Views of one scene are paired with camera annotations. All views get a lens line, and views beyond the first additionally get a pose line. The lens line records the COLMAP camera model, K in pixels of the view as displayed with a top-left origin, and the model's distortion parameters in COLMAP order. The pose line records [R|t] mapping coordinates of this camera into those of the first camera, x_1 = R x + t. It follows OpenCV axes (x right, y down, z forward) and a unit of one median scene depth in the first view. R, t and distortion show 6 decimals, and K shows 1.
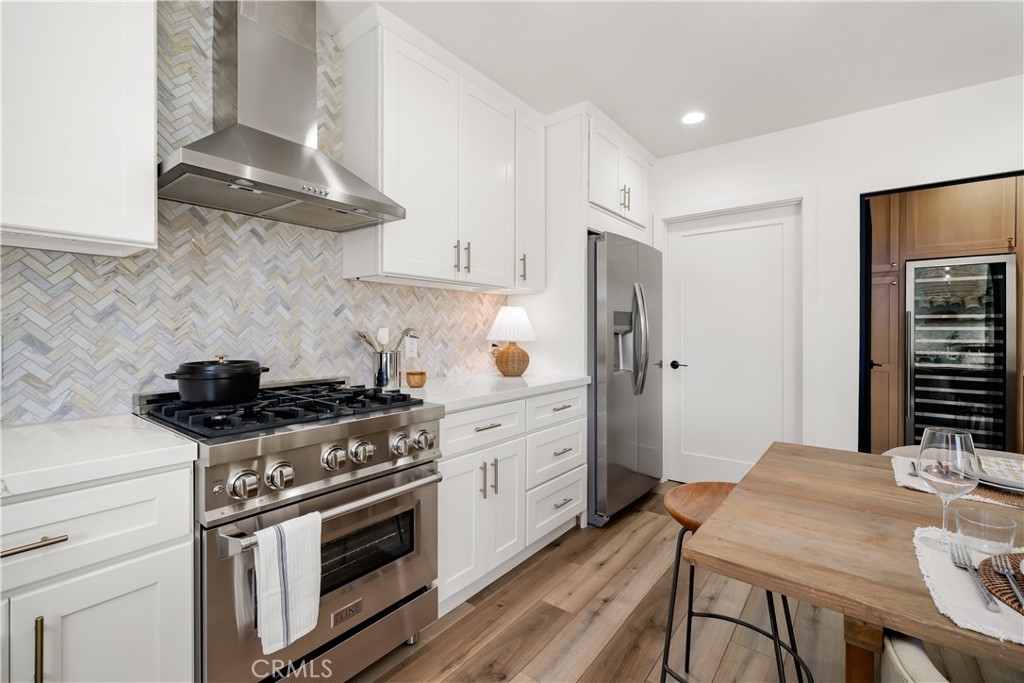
lens RADIAL K [[443.5, 0, 511.3], [0, 443.5, 332.0], [0, 0, 1]] dist [0.001061, 0.000037]
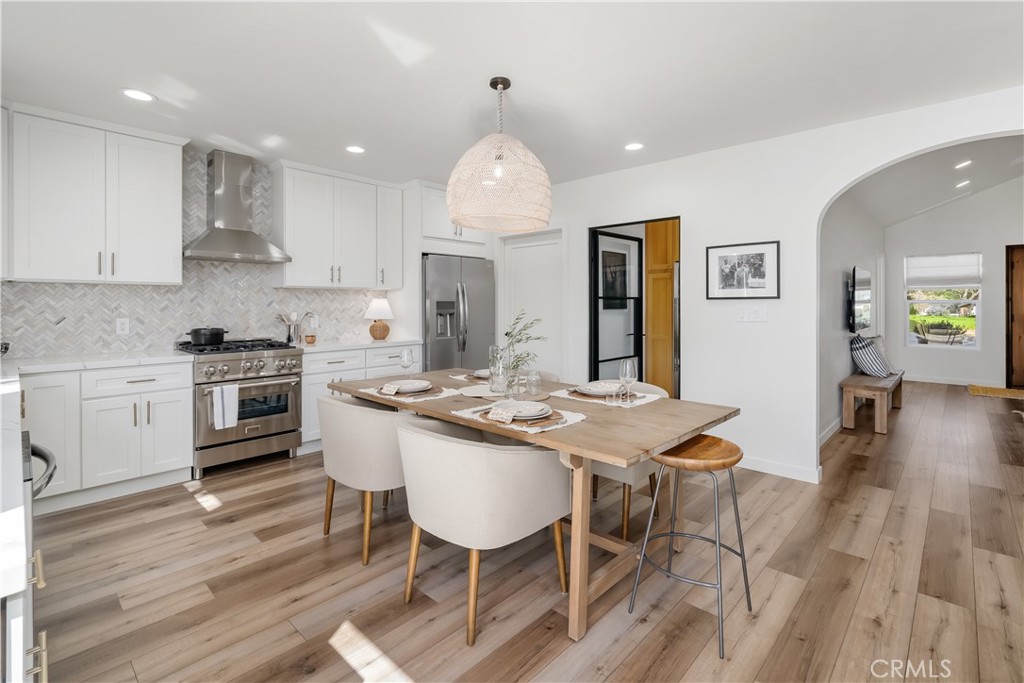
lens RADIAL K [[469.8, 0, 493.0], [0, 469.8, 303.8], [0, 0, 1]] dist [0.001065, 0.000431]
pose [[0.993958, -0.002142, -0.109743, 0.898362], [0.001635, 0.999988, -0.004711, -0.039701], [0.109751, 0.004503, 0.993949, -1.052543]]
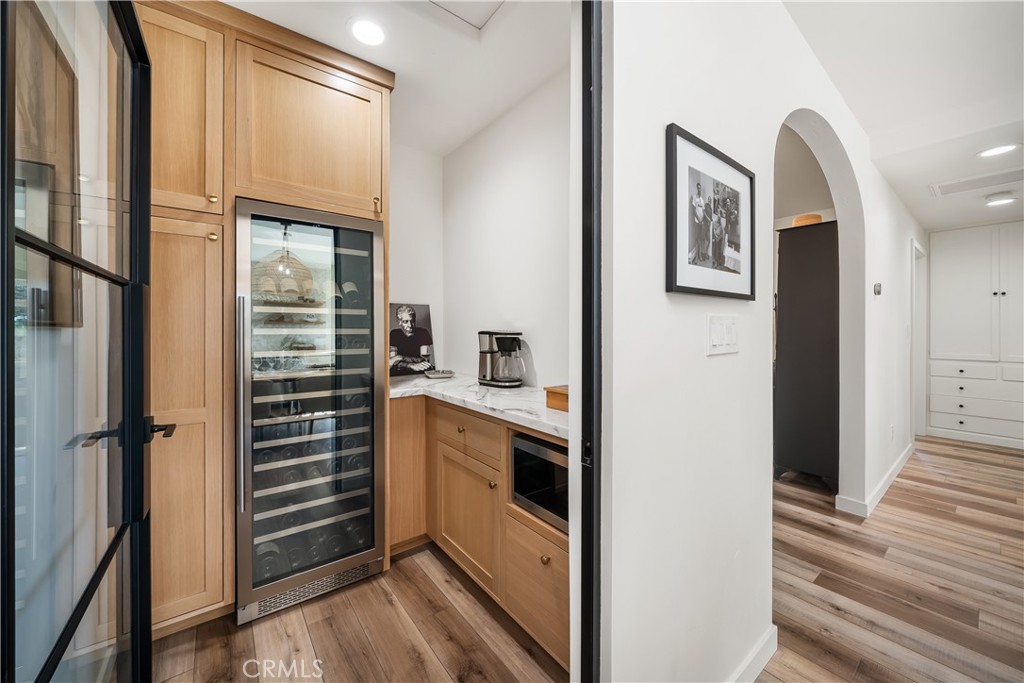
lens RADIAL K [[377.9, 0, 506.2], [0, 377.9, 329.5], [0, 0, 1]] dist [-0.001236, -0.000068]
pose [[0.242781, 0.001754, 0.970079, 1.038938], [0.004685, 0.999985, -0.002981, -0.014636], [-0.970070, 0.005269, 0.242769, 1.135326]]
